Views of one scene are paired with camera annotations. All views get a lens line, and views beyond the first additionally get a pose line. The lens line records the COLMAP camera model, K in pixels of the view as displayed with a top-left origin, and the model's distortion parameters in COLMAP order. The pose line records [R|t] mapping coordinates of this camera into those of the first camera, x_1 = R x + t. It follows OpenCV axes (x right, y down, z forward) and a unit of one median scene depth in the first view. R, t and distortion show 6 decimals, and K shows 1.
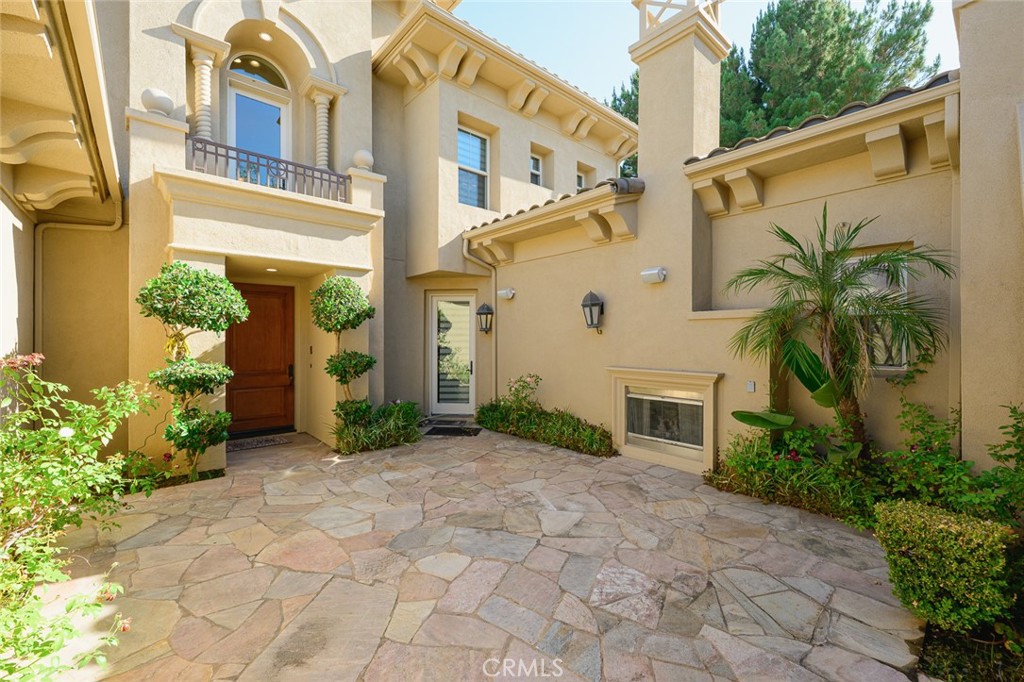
lens RADIAL K [[431.4, 0, 512.0], [0, 431.4, 341.0], [0, 0, 1]] dist [-0.000720, -0.000154]
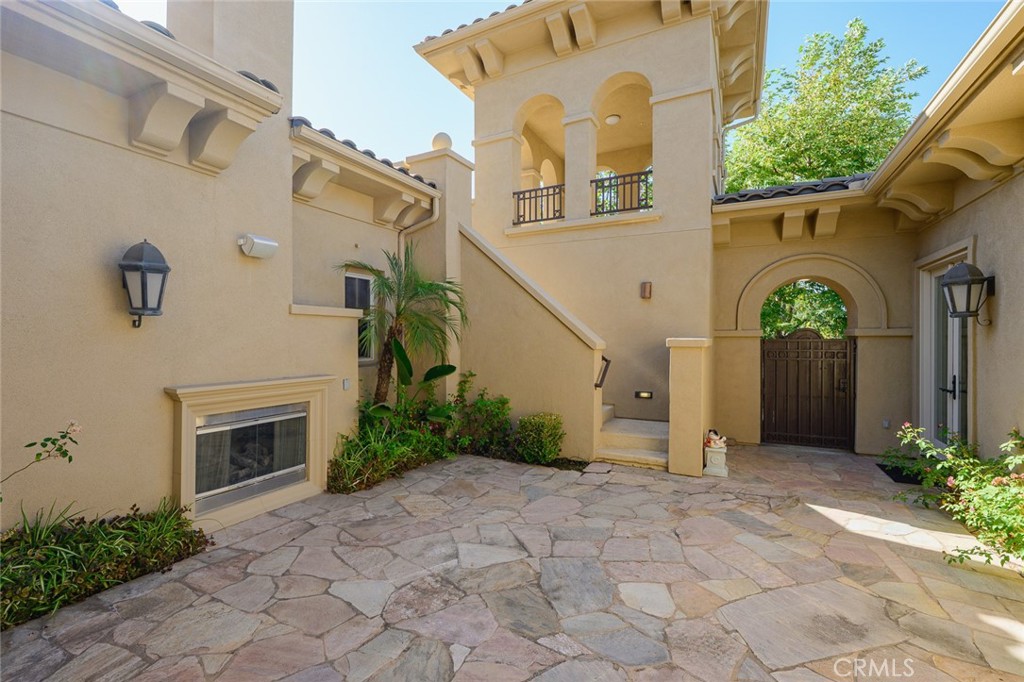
lens RADIAL K [[448.8, 0, 512.0], [0, 448.8, 341.0], [0, 0, 1]] dist [0.000132, 0.000202]
pose [[-0.373382, -0.005710, 0.927660, -0.639919], [0.003082, 0.999968, 0.007396, -0.004249], [-0.927673, 0.005621, -0.373352, 1.139351]]
